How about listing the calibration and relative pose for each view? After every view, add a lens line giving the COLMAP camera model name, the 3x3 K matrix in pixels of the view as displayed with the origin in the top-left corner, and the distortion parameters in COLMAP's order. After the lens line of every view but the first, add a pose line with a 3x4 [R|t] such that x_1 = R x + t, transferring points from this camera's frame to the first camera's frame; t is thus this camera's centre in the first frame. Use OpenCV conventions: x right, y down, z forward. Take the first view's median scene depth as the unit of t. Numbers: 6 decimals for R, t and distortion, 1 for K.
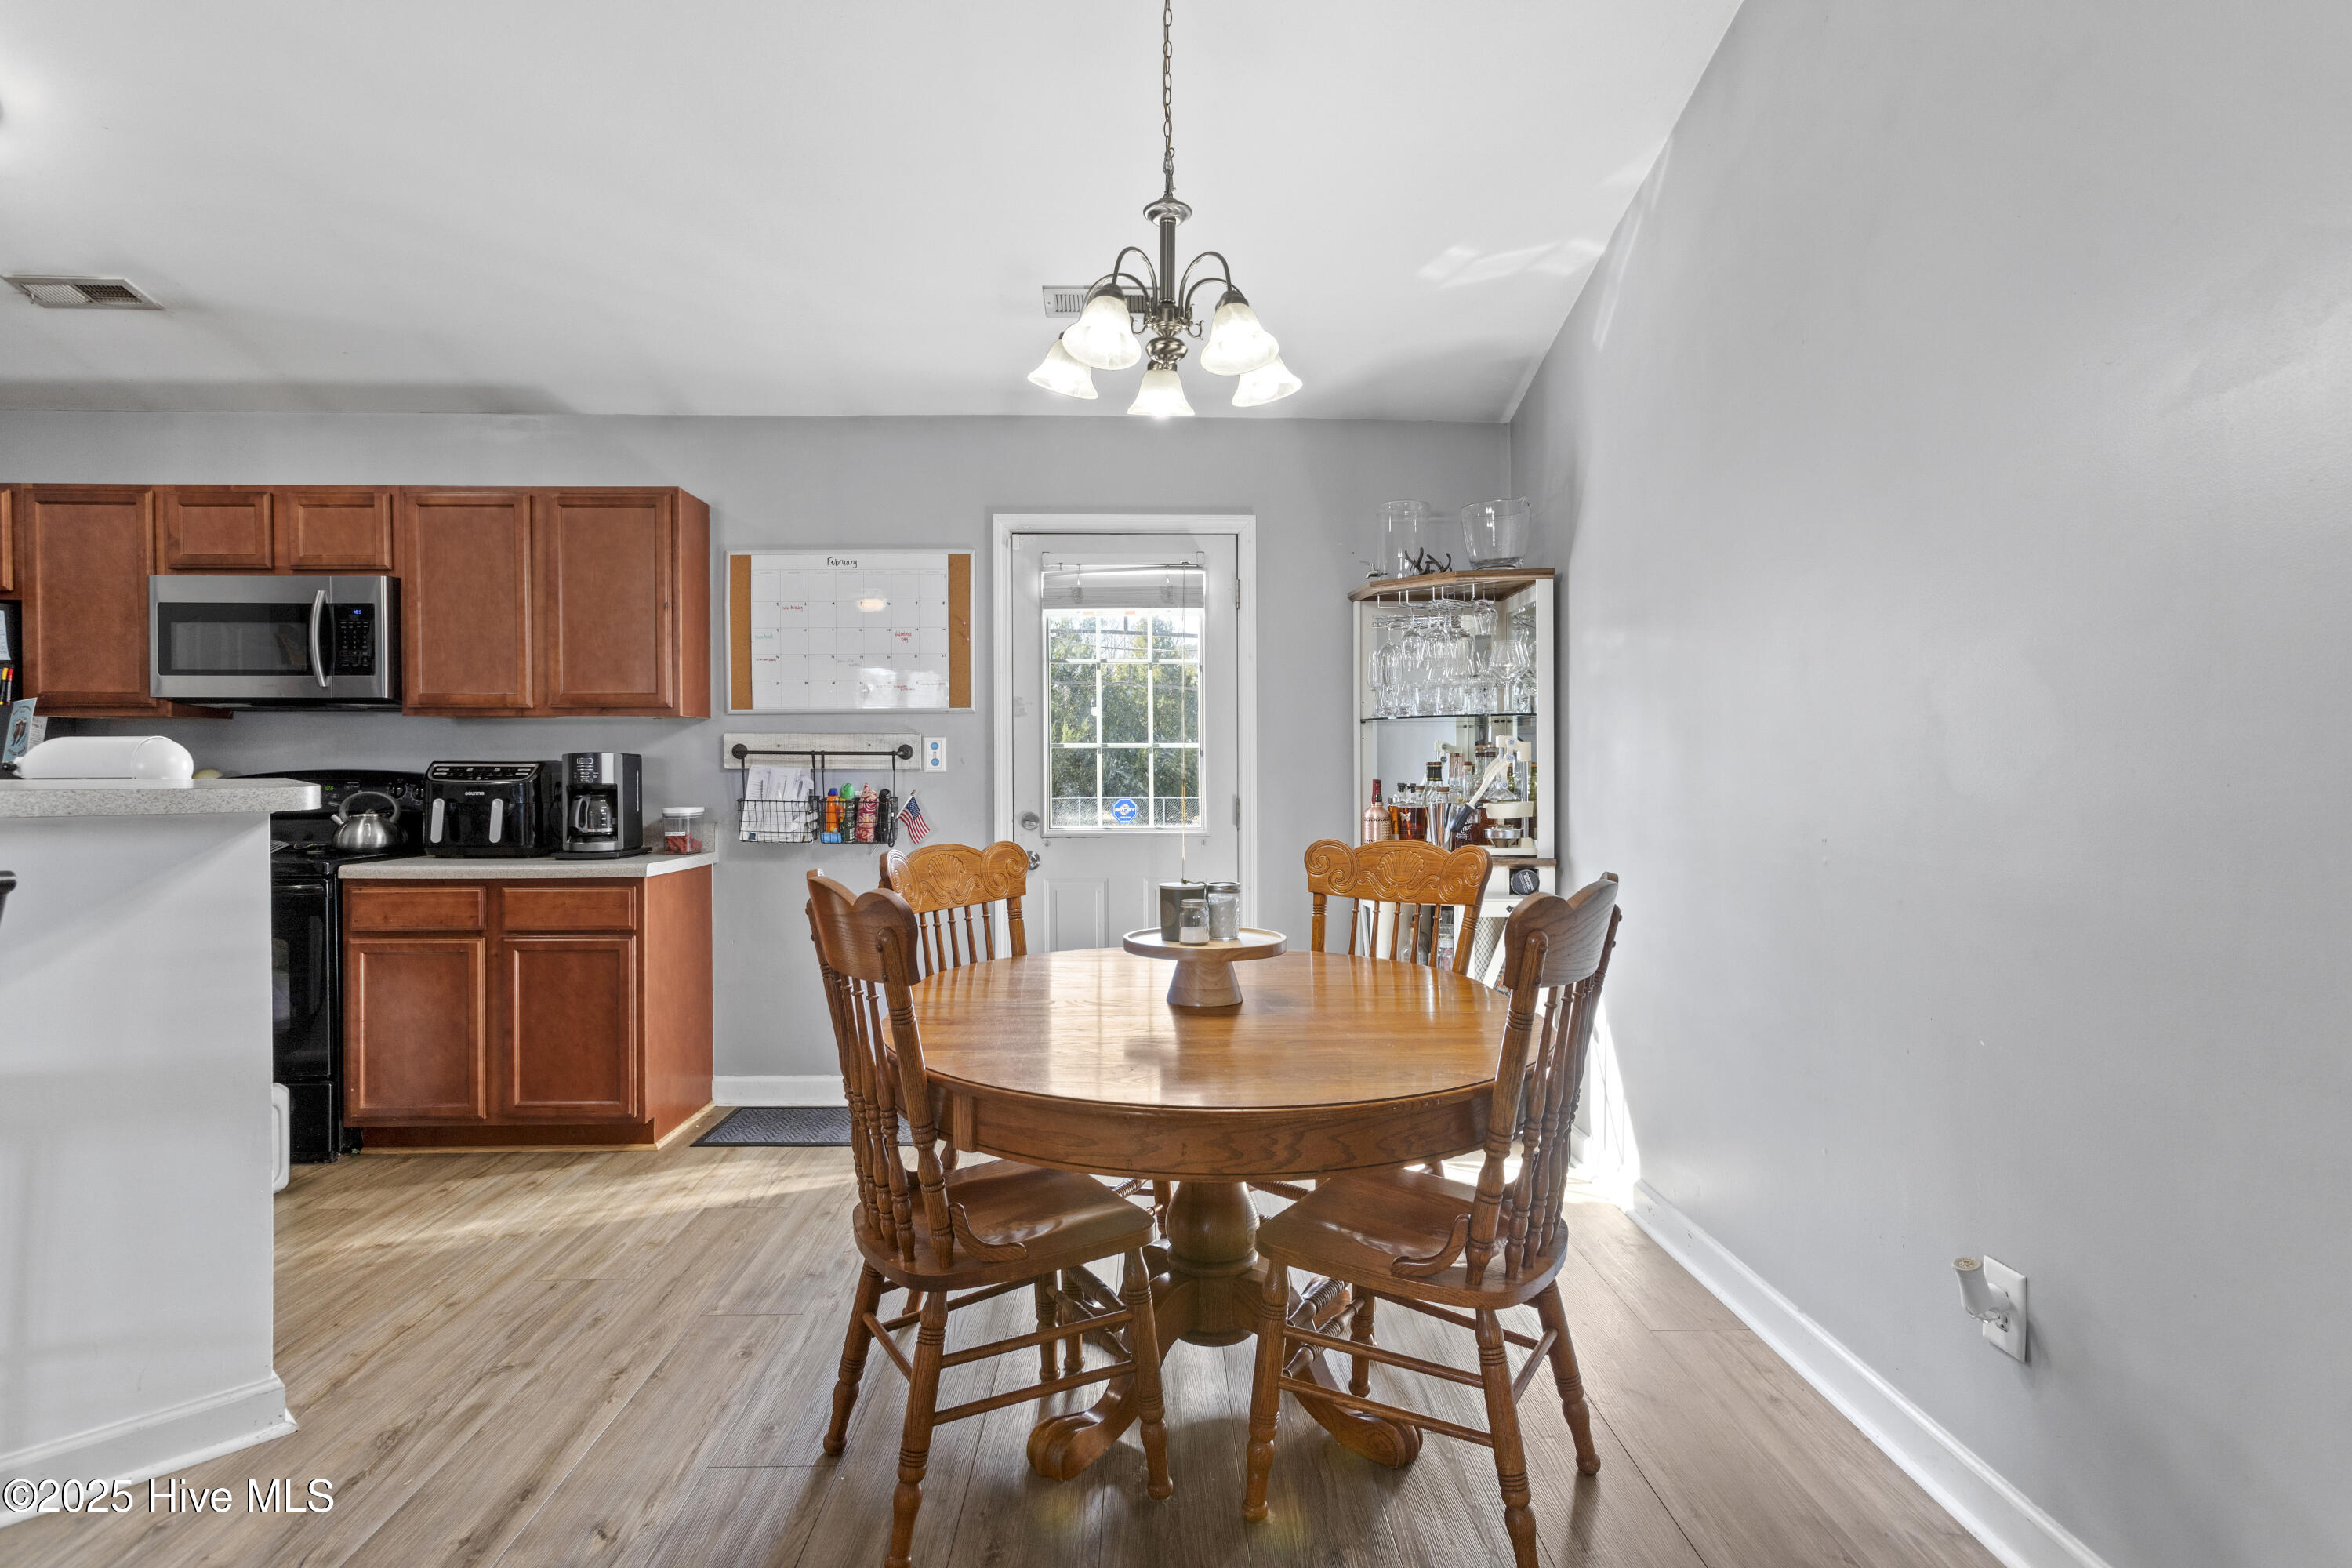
lens RADIAL K [[1301.0, 0, 1176.0], [0, 1301.0, 784.0], [0, 0, 1]] dist [-0.077838, -0.000027]
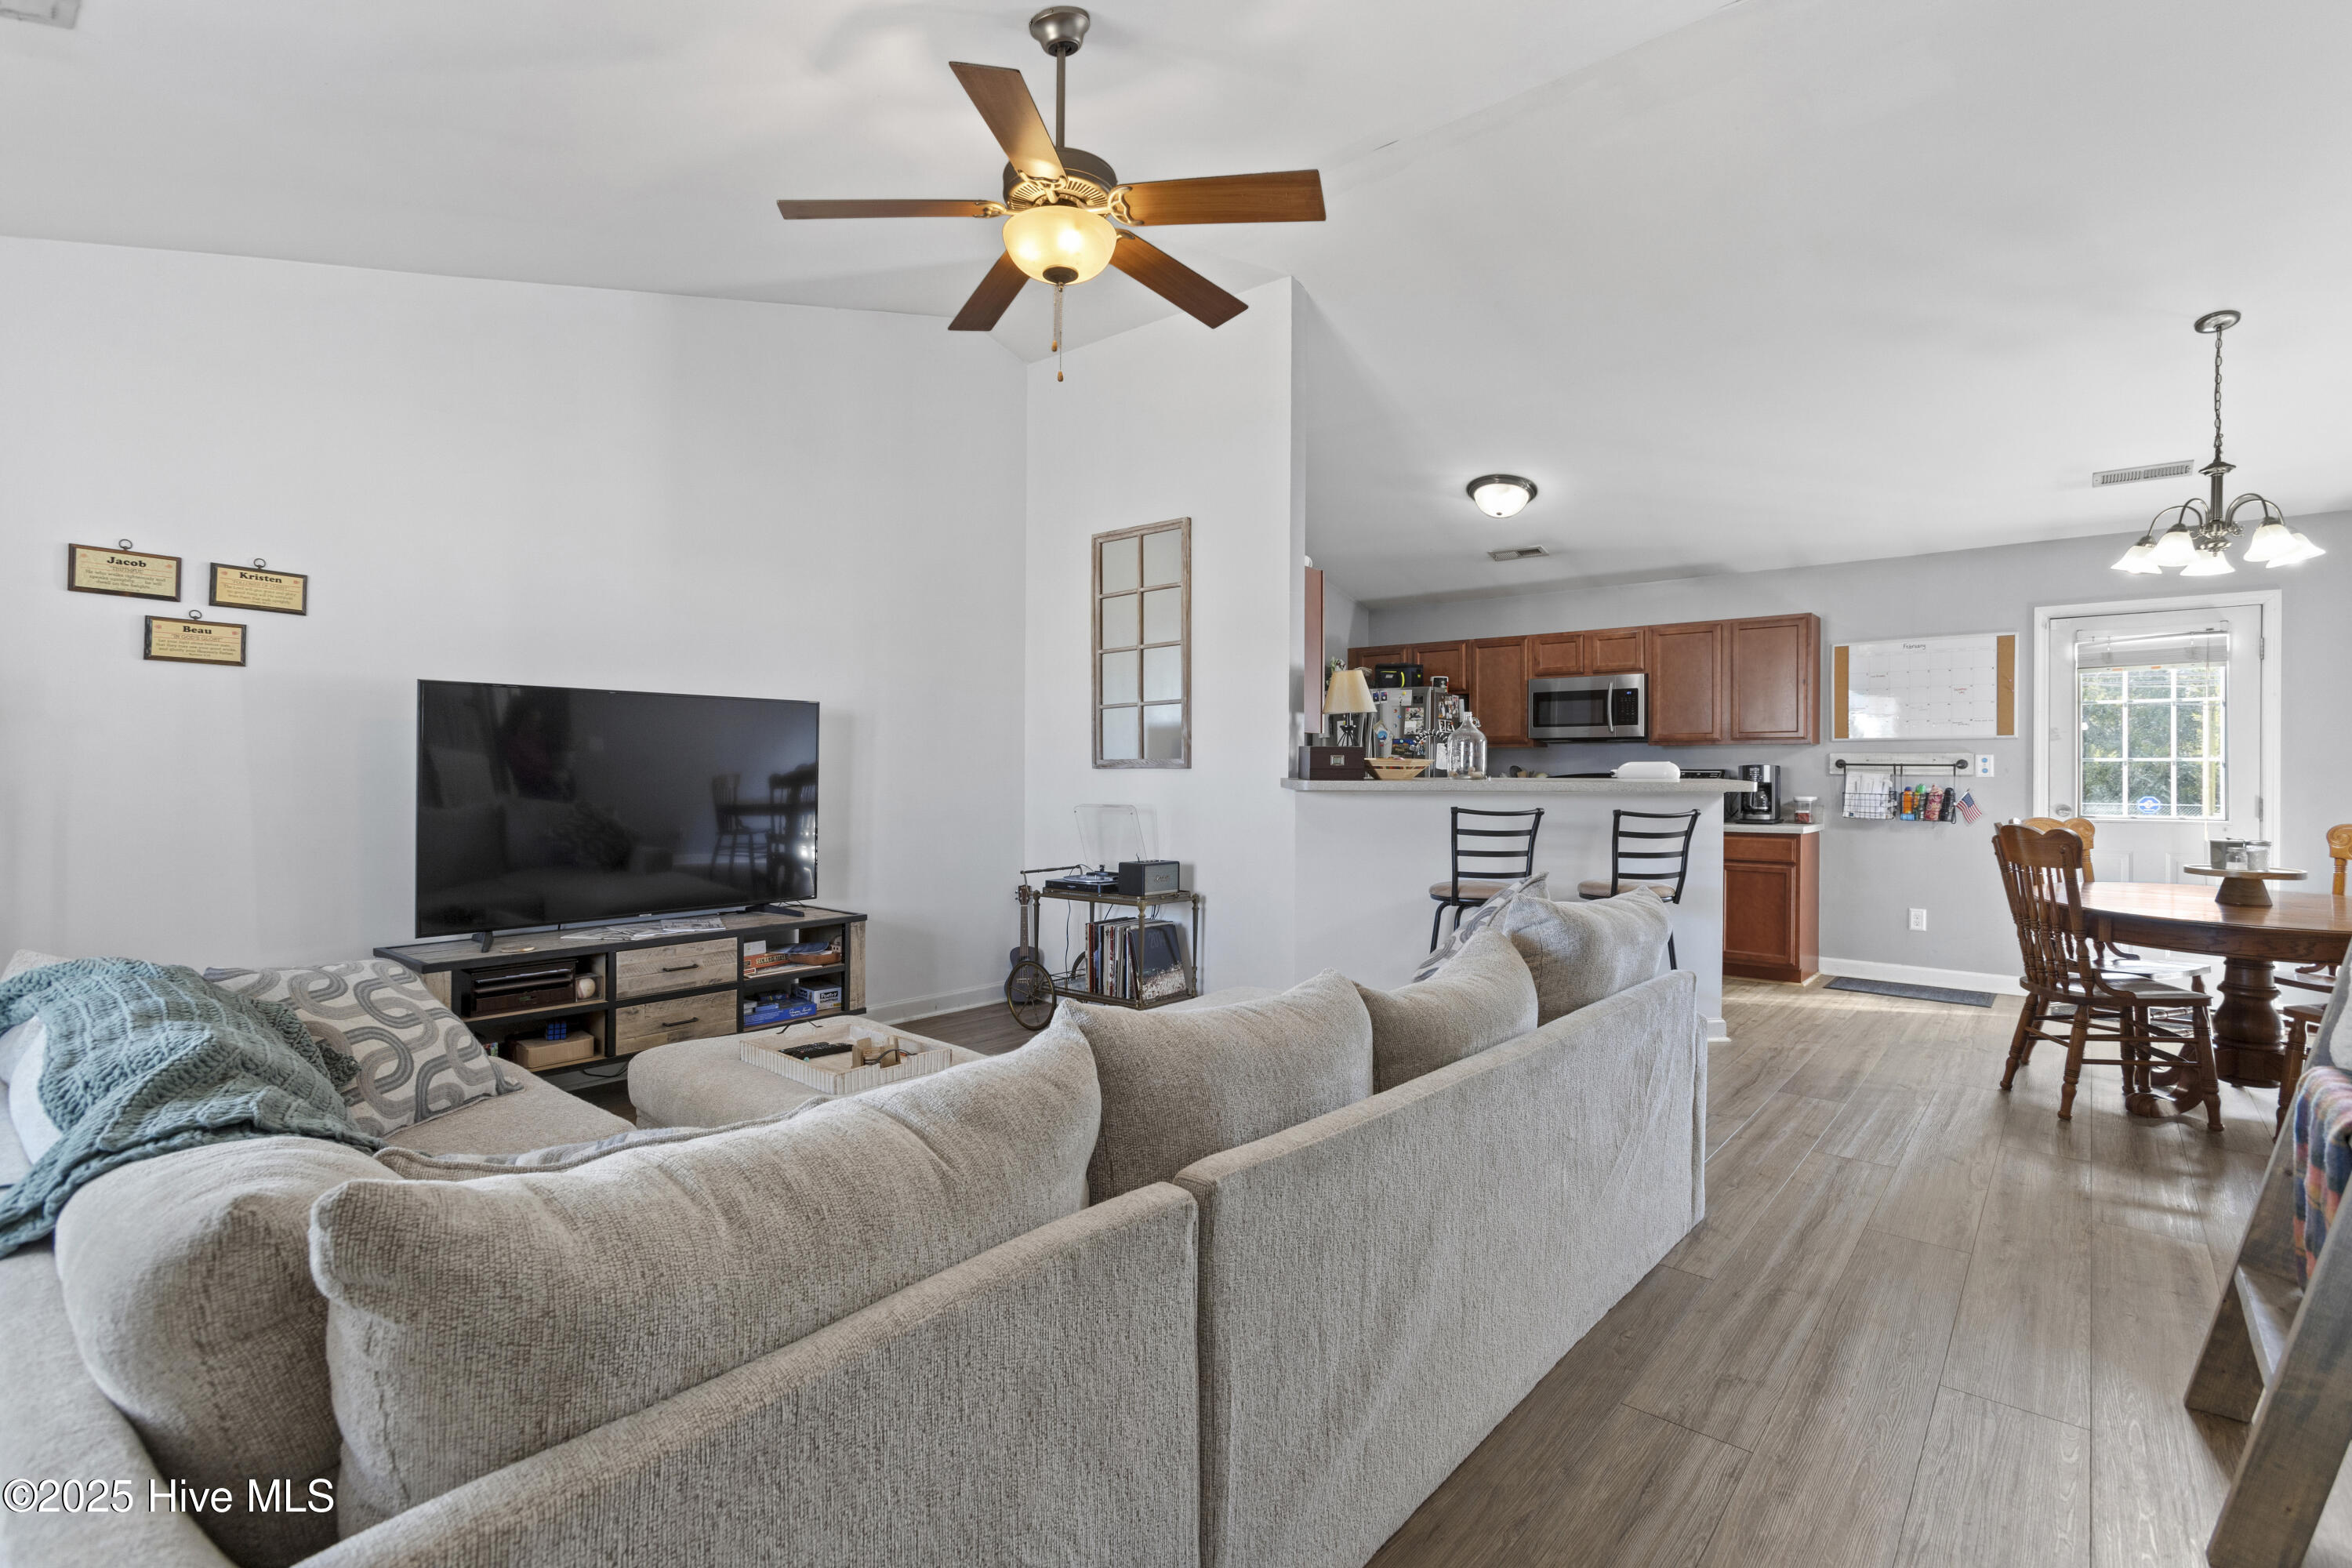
lens RADIAL K [[1085.0, 0, 1176.3], [0, 1085.0, 774.5], [0, 0, 1]] dist [-0.000213, 0.001770]
pose [[0.746413, 0.007126, -0.665445, -0.049158], [-0.011709, 0.999929, -0.002426, 0.002402], [0.665380, 0.009603, 0.746443, -0.691166]]
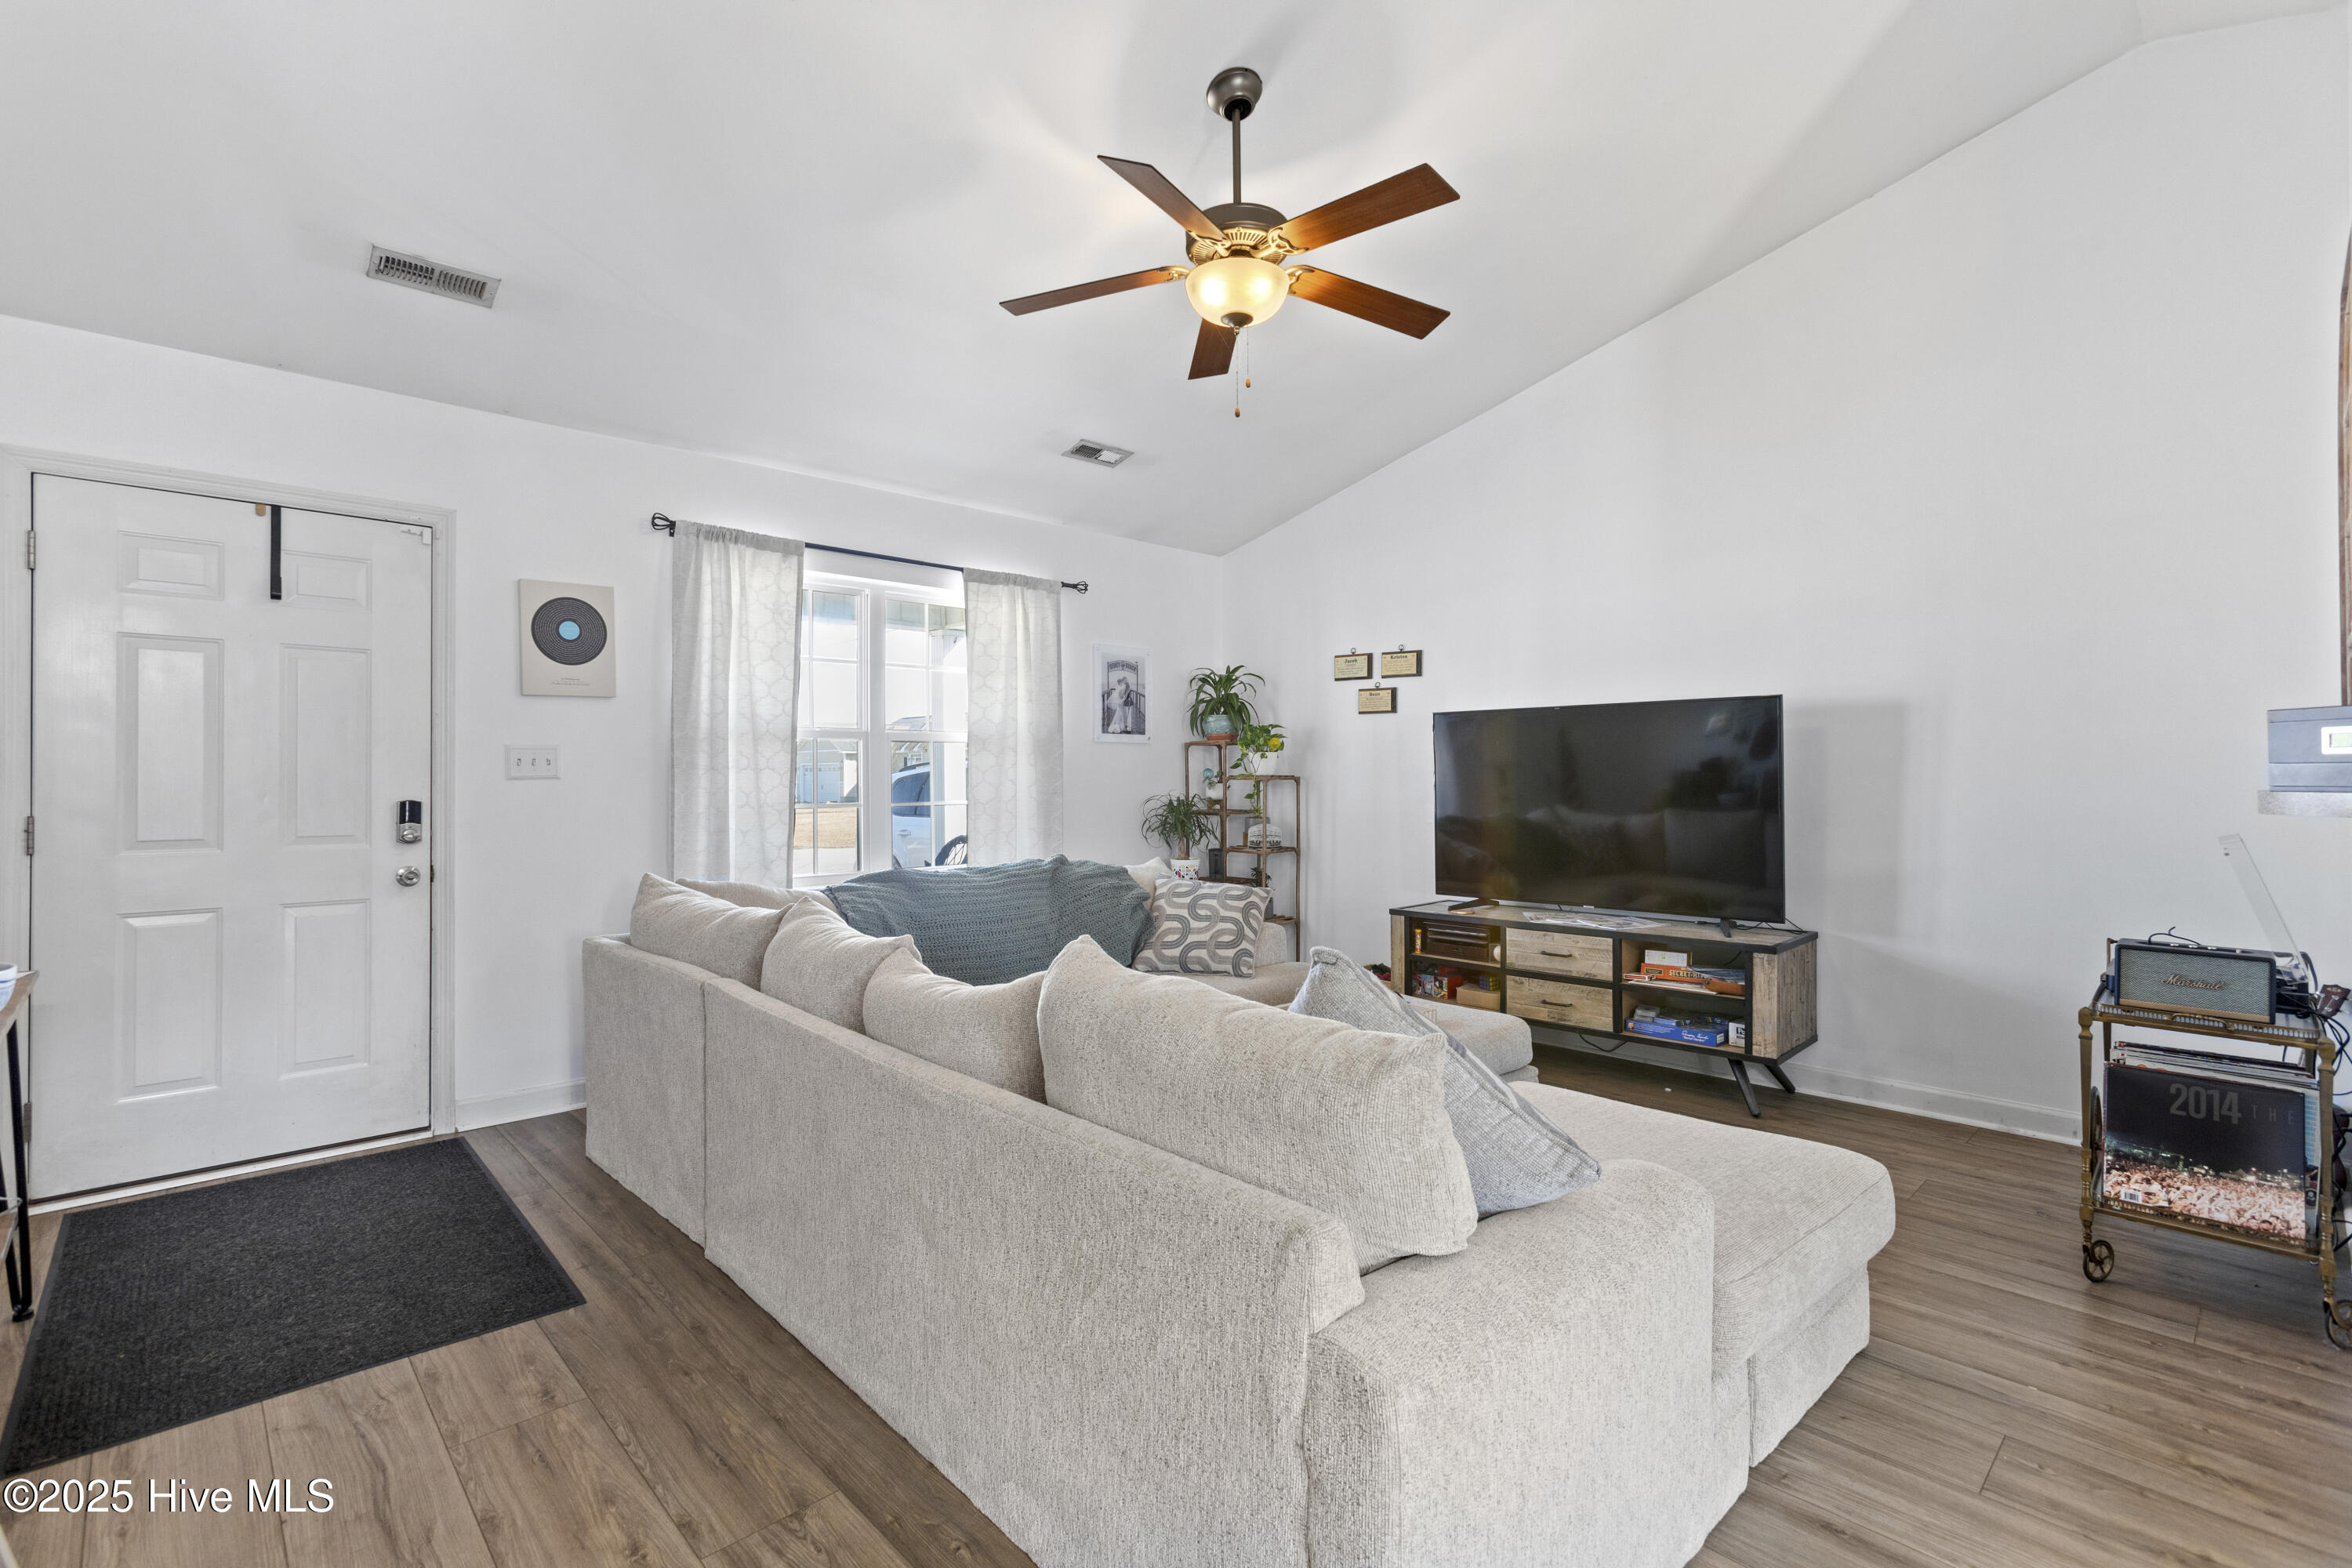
lens RADIAL K [[1075.1, 0, 1177.2], [0, 1075.1, 769.5], [0, 0, 1]] dist [-0.000141, -0.000094]
pose [[-0.737298, 0.000090, -0.675568, 0.017328], [-0.000384, 1.000000, 0.000553, -0.024966], [0.675568, 0.000667, -0.737297, 3.134431]]
